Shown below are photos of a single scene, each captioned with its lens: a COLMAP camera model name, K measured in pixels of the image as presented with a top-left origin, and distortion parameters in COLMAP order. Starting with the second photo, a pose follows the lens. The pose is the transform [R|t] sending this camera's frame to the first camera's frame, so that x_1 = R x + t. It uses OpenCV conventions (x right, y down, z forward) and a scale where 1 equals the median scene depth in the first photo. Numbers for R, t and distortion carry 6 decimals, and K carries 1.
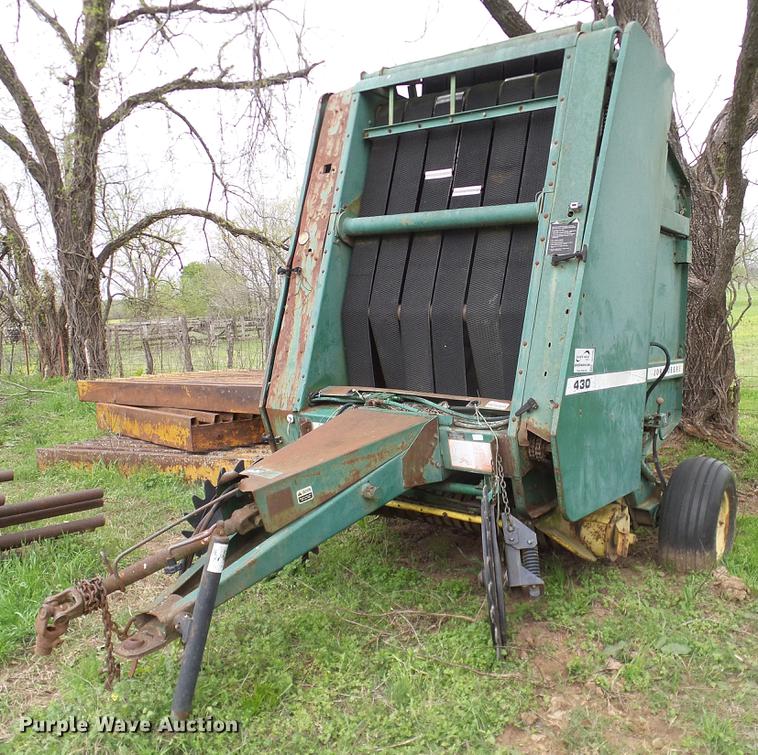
lens RADIAL K [[749.4, 0, 419.8], [0, 749.4, 392.4], [0, 0, 1]] dist [0.003590, 0.000000]
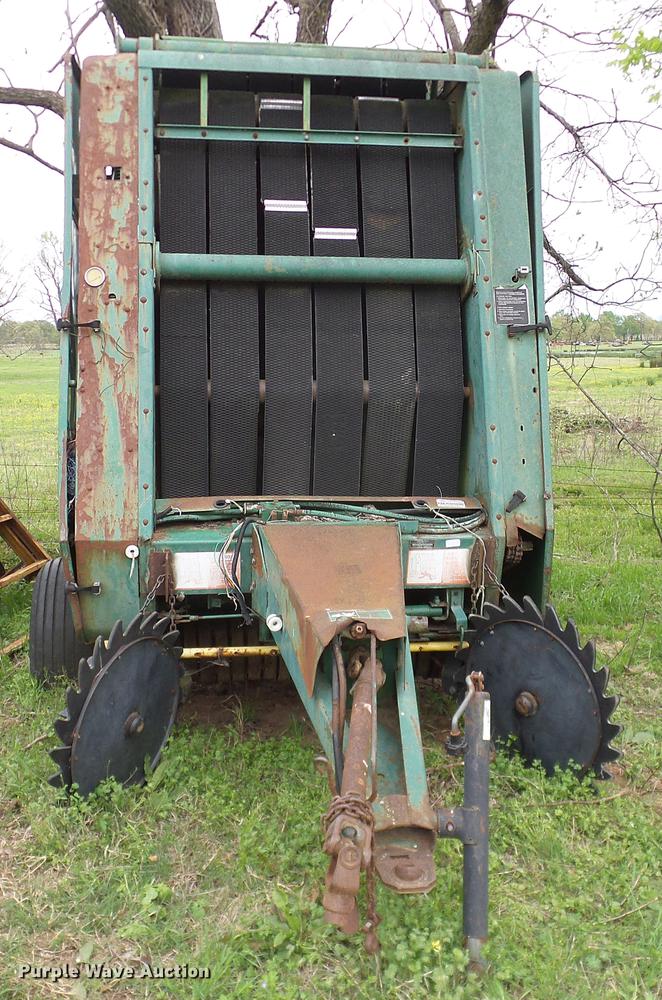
lens RADIAL K [[1032.6, 0, 304.0], [0, 1032.6, 518.6], [0, 0, 1]] dist [-0.004014, 0.000000]
pose [[0.740615, -0.080253, 0.667120, -0.686791], [0.070107, 0.996652, 0.042065, -0.022466], [-0.668262, 0.015615, 0.743762, 0.230452]]
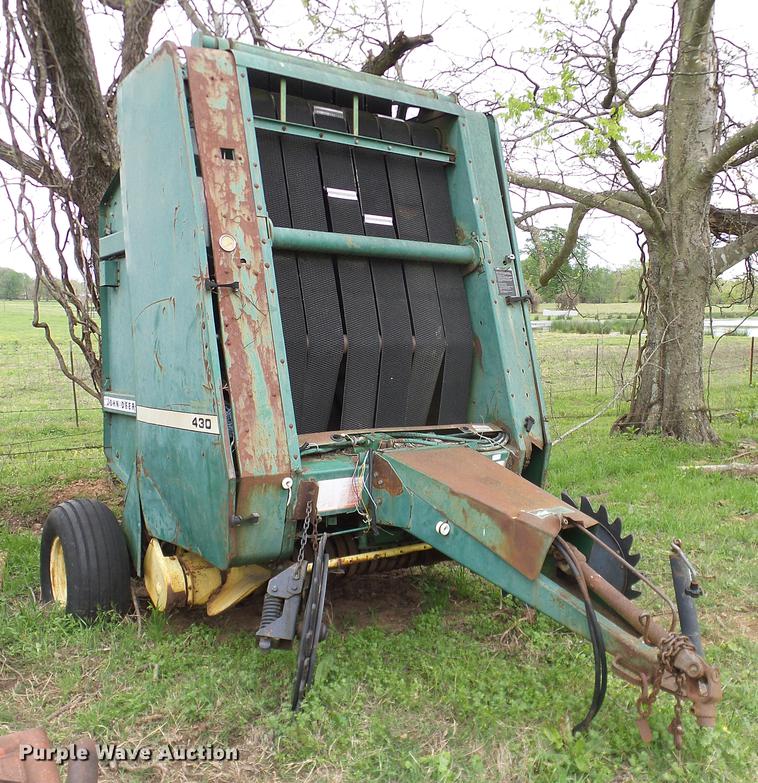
lens RADIAL K [[833.7, 0, 420.1], [0, 833.7, 407.3], [0, 0, 1]] dist [-0.010774, 0.000000]
pose [[0.290721, -0.073616, 0.953972, -0.964540], [0.096936, 0.994172, 0.047178, -0.070375], [-0.951885, 0.078758, 0.296163, 0.636651]]
